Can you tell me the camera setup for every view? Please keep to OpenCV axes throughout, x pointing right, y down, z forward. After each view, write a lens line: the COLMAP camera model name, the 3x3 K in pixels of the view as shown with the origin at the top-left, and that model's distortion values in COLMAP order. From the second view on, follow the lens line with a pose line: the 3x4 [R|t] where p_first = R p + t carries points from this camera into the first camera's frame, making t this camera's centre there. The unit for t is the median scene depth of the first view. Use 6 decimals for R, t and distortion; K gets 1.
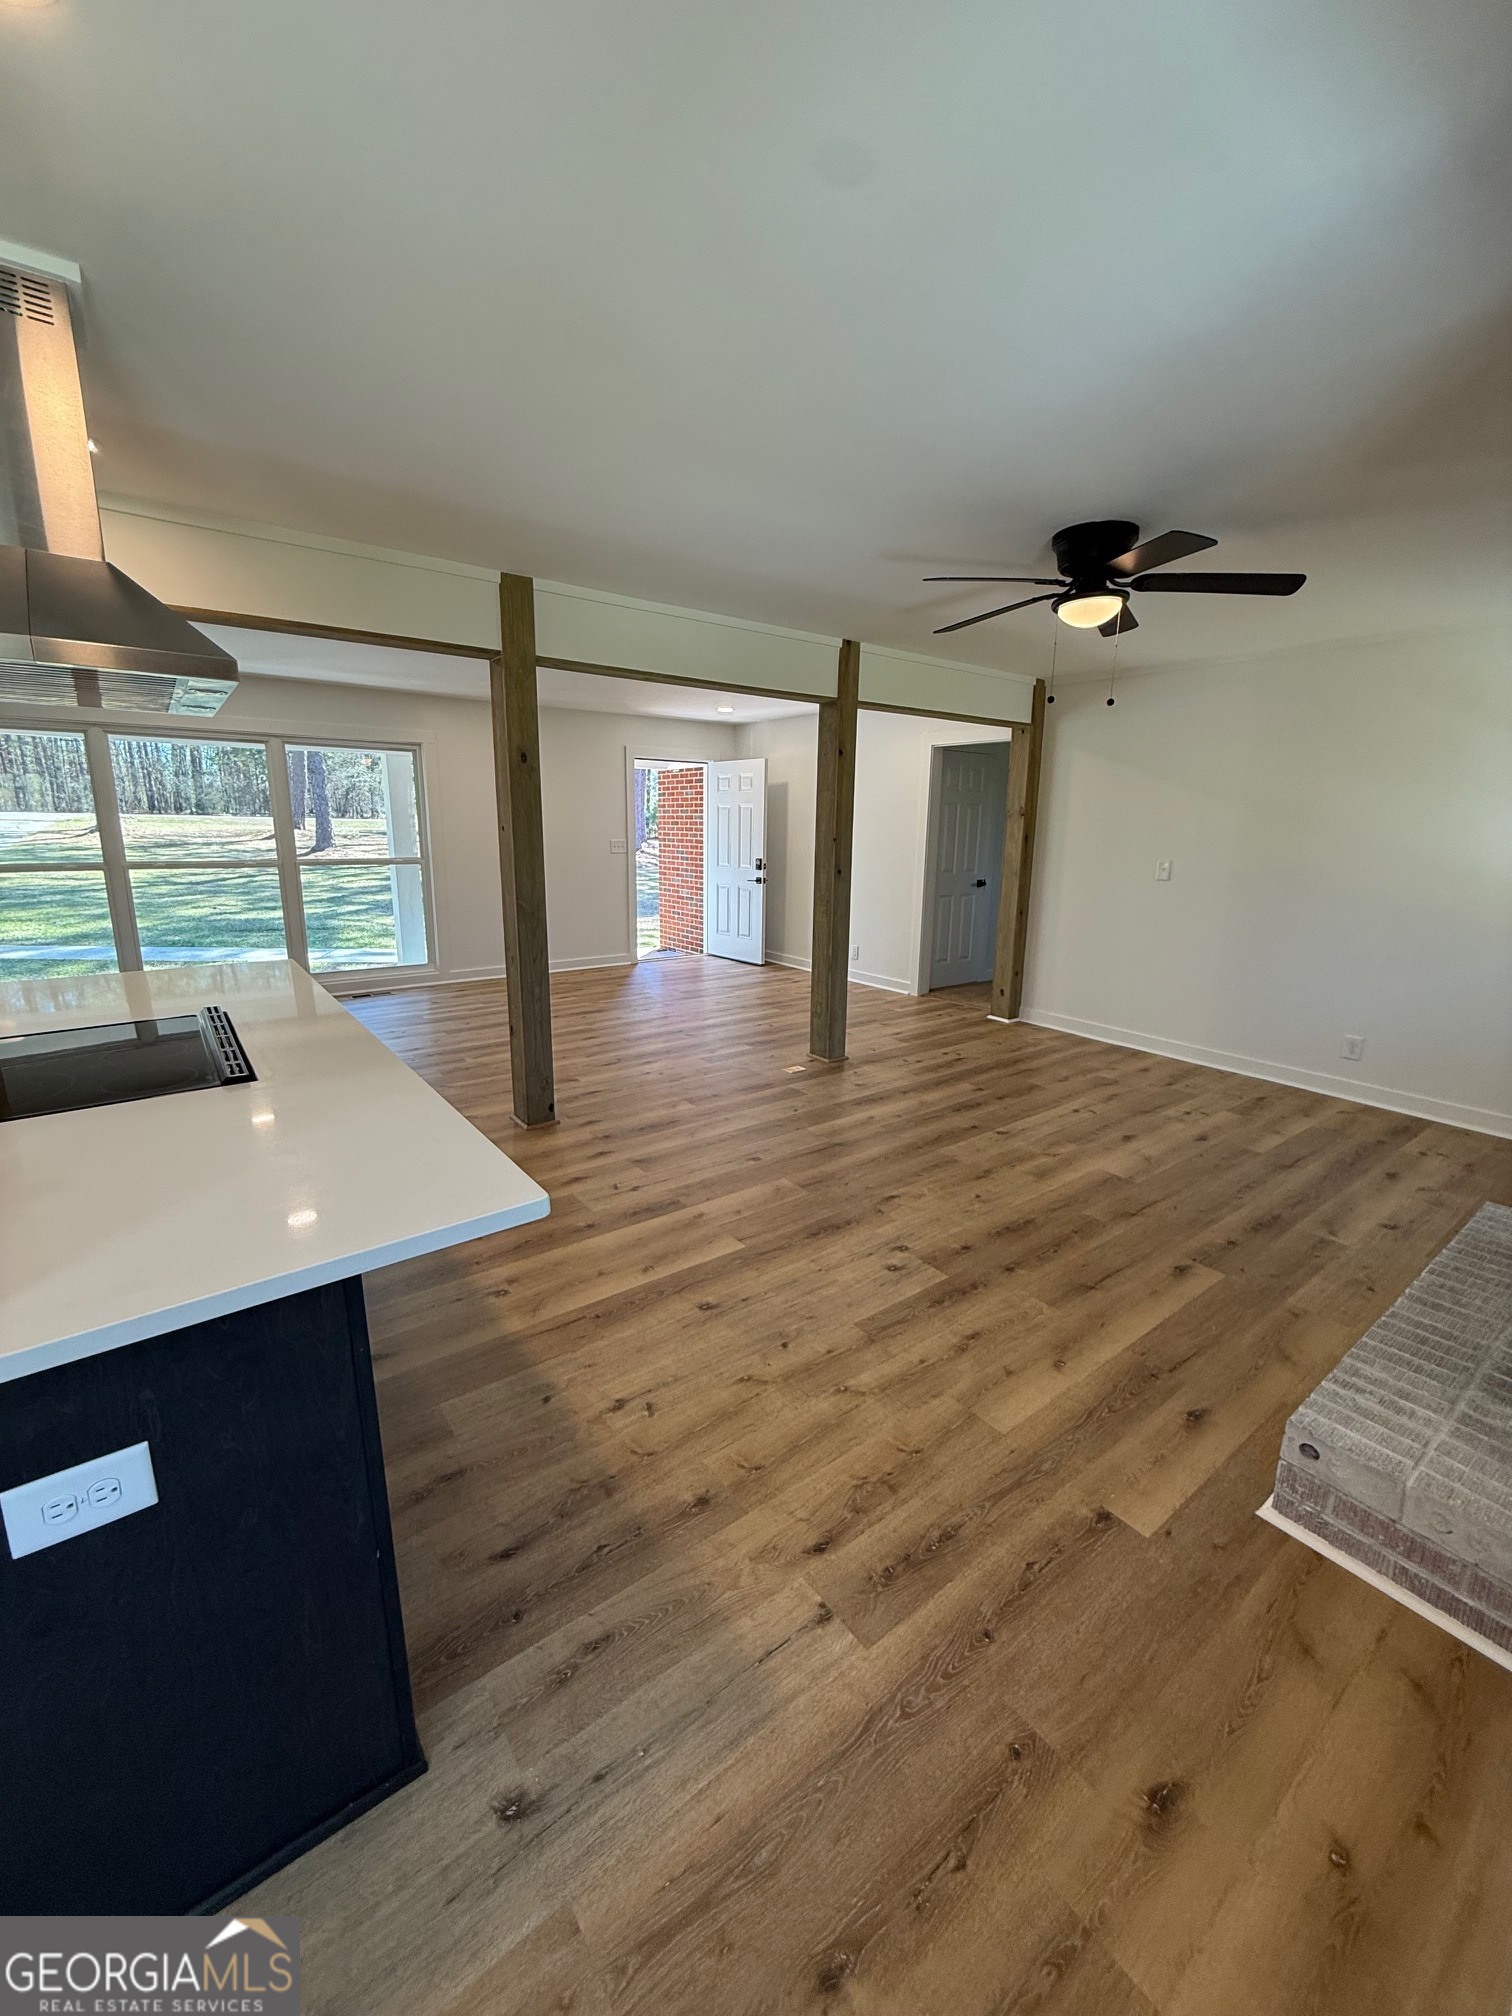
lens RADIAL K [[800.7, 0, 754.0], [0, 800.7, 1000.9], [0, 0, 1]] dist [-0.001020, -0.000149]
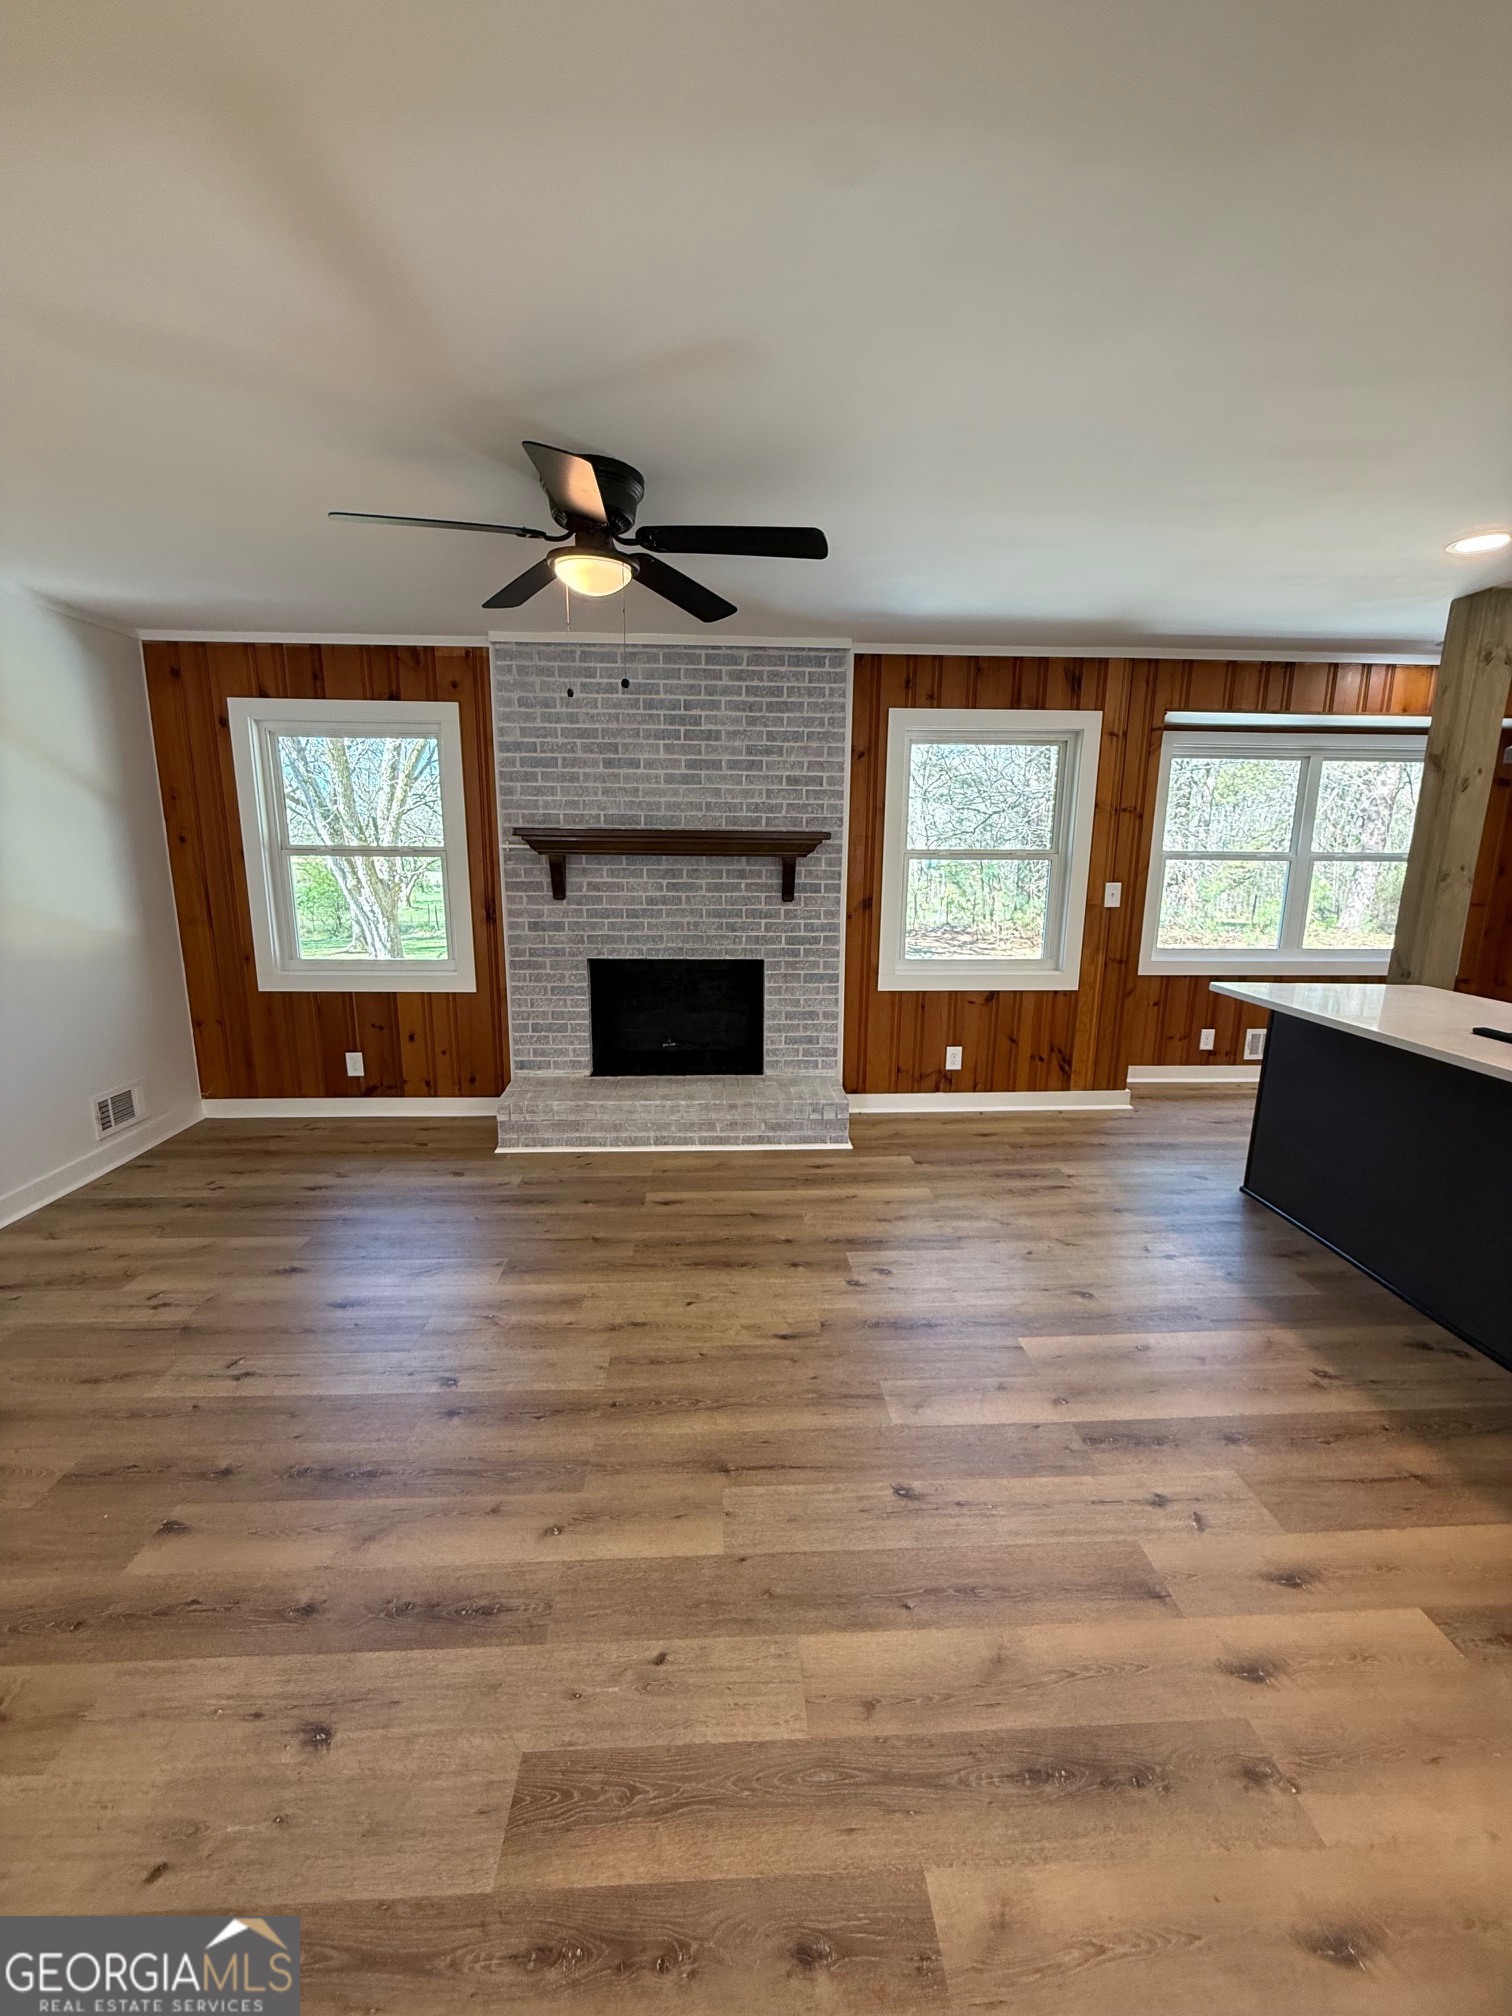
lens RADIAL K [[800.7, 0, 745.1], [0, 800.7, 994.3], [0, 0, 1]] dist [-0.001020, -0.000149]
pose [[-0.819934, -0.126465, 0.558315, -0.205178], [0.105921, 0.924937, 0.365064, -0.383781], [-0.562574, 0.358465, -0.744992, 1.673094]]
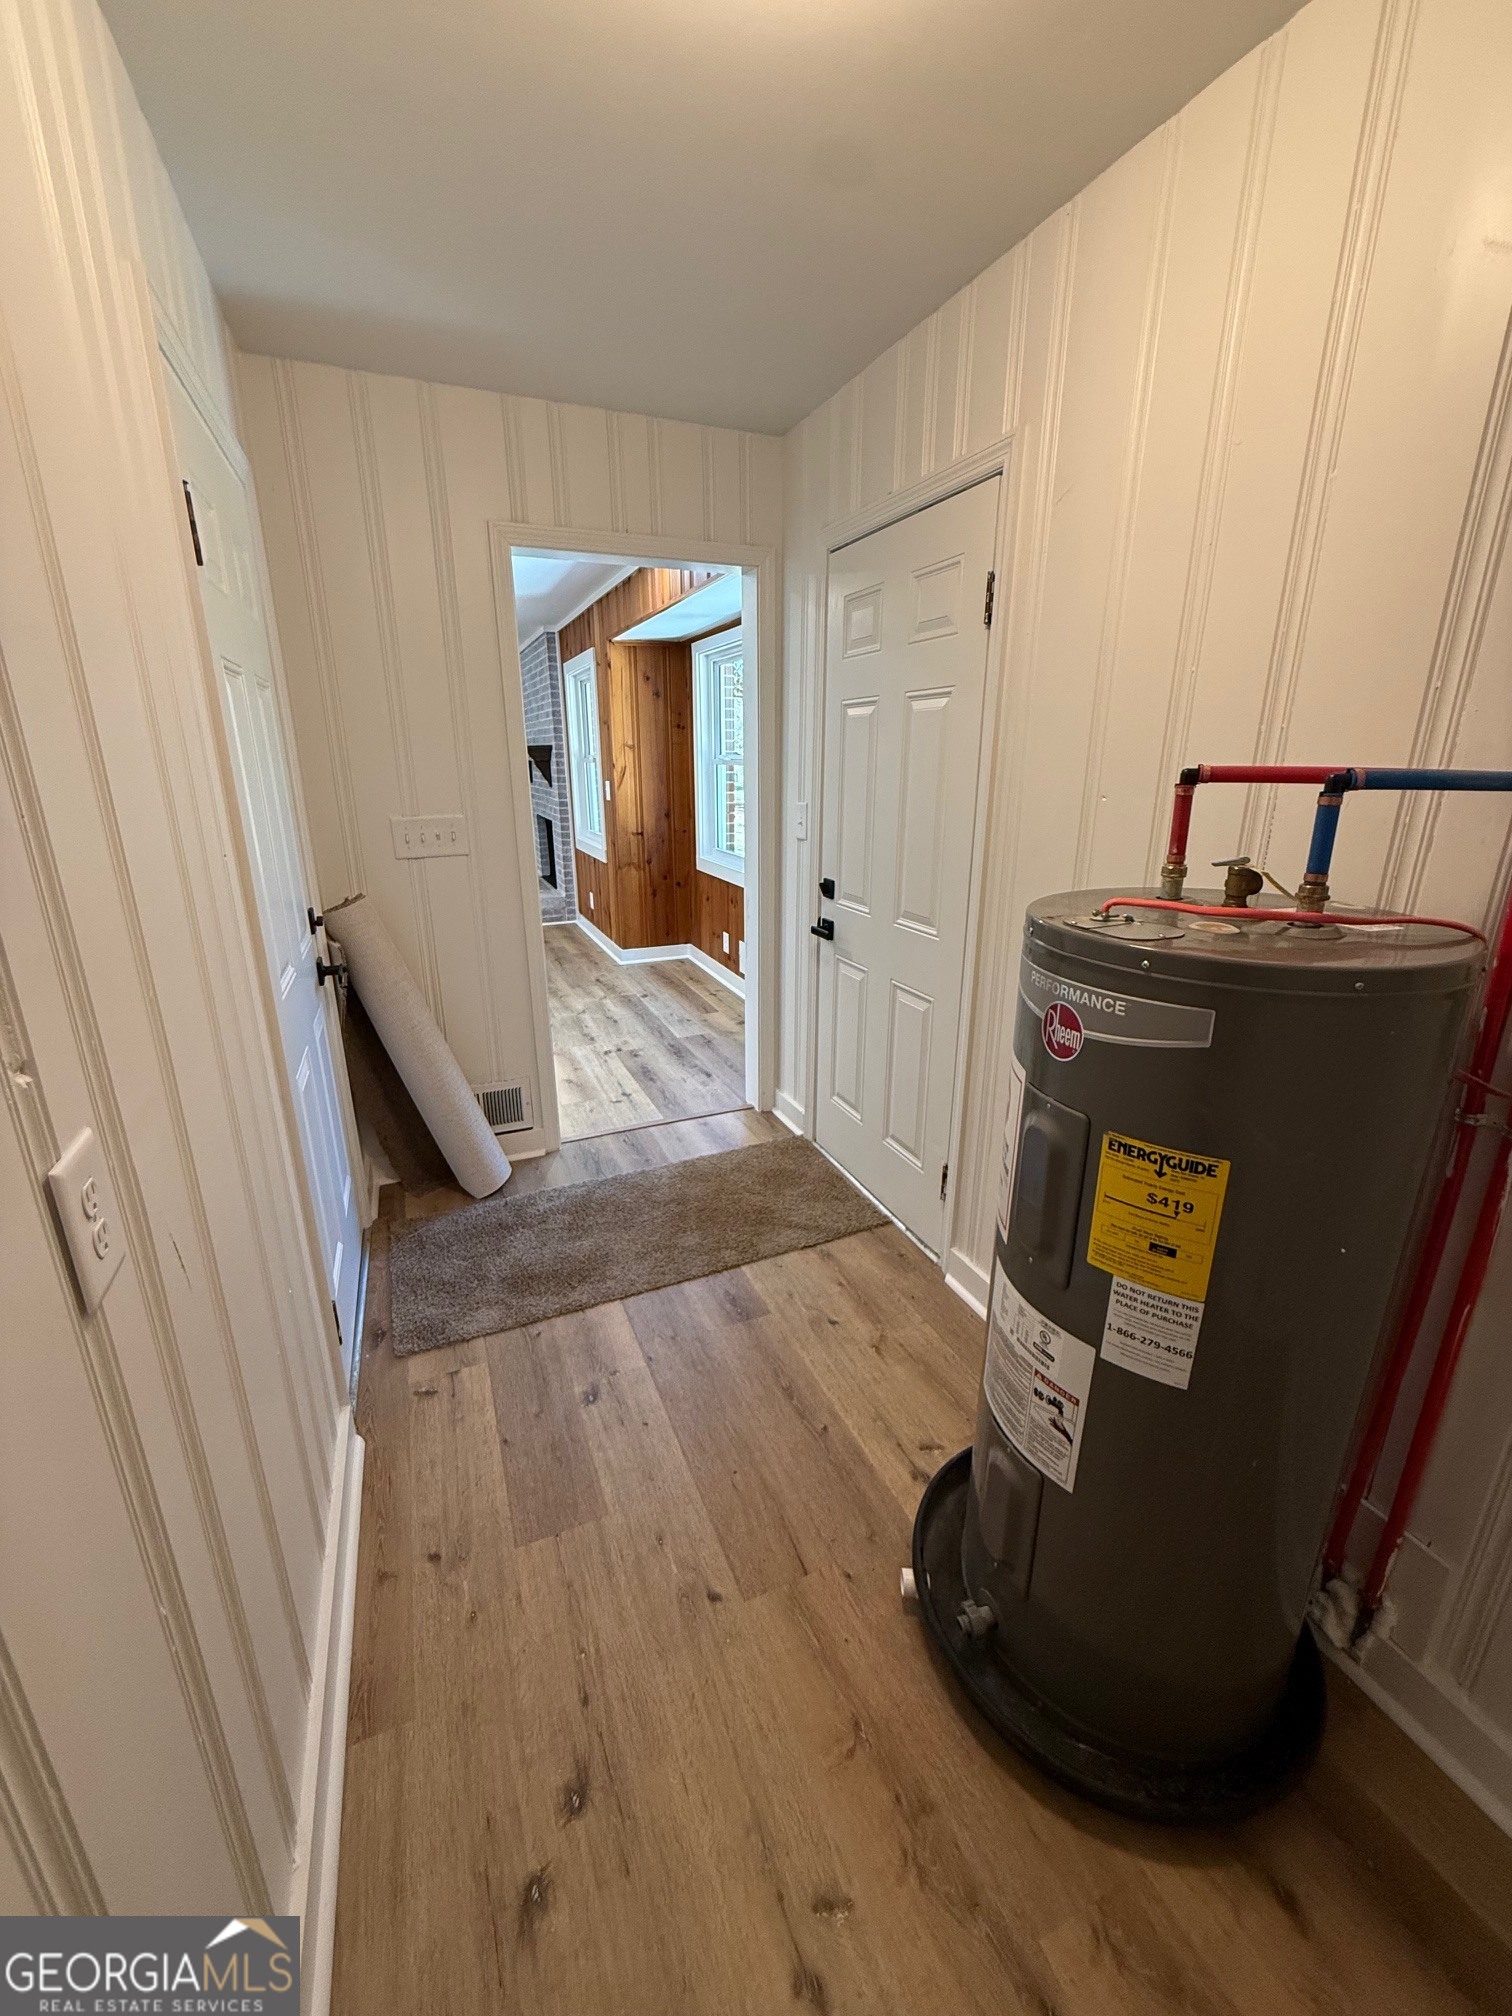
lens RADIAL K [[800.7, 0, 759.6], [0, 800.7, 1004.1], [0, 0, 1]] dist [-0.001020, -0.000149]
pose [[0.240143, -0.302637, 0.922357, -1.789106], [0.213267, 0.943395, 0.254014, 0.150803], [-0.947021, 0.135708, 0.291092, -0.787760]]
